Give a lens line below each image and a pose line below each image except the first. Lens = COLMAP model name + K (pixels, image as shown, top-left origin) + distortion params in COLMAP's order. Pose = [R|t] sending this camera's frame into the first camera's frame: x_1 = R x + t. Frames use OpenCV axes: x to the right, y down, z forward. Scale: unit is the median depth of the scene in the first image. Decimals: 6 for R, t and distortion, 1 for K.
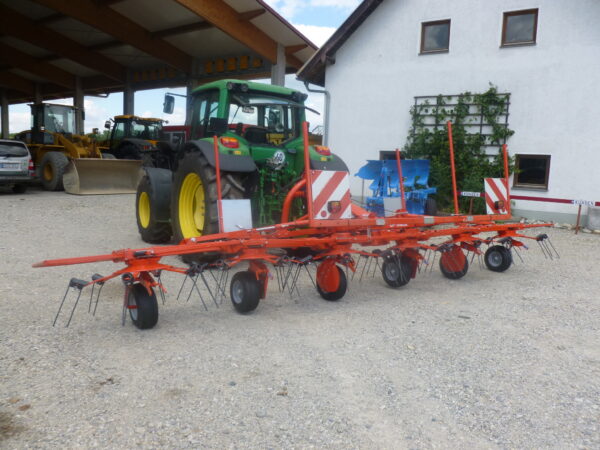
lens RADIAL K [[493.0, 0, 302.5], [0, 493.0, 223.6], [0, 0, 1]] dist [-0.072706, 0.037008]
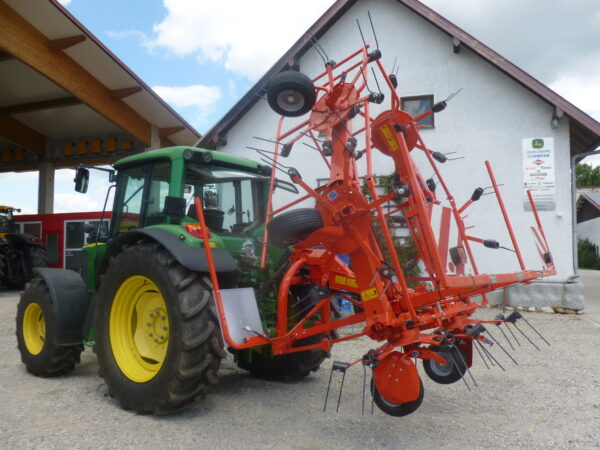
lens RADIAL K [[493.0, 0, 297.4], [0, 493.0, 227.2], [0, 0, 1]] dist [-0.072706, 0.037008]
pose [[0.955205, -0.025201, 0.294871, -0.100483], [0.074071, 0.985013, -0.155763, -0.022221], [-0.286526, 0.170627, 0.942756, 0.131406]]
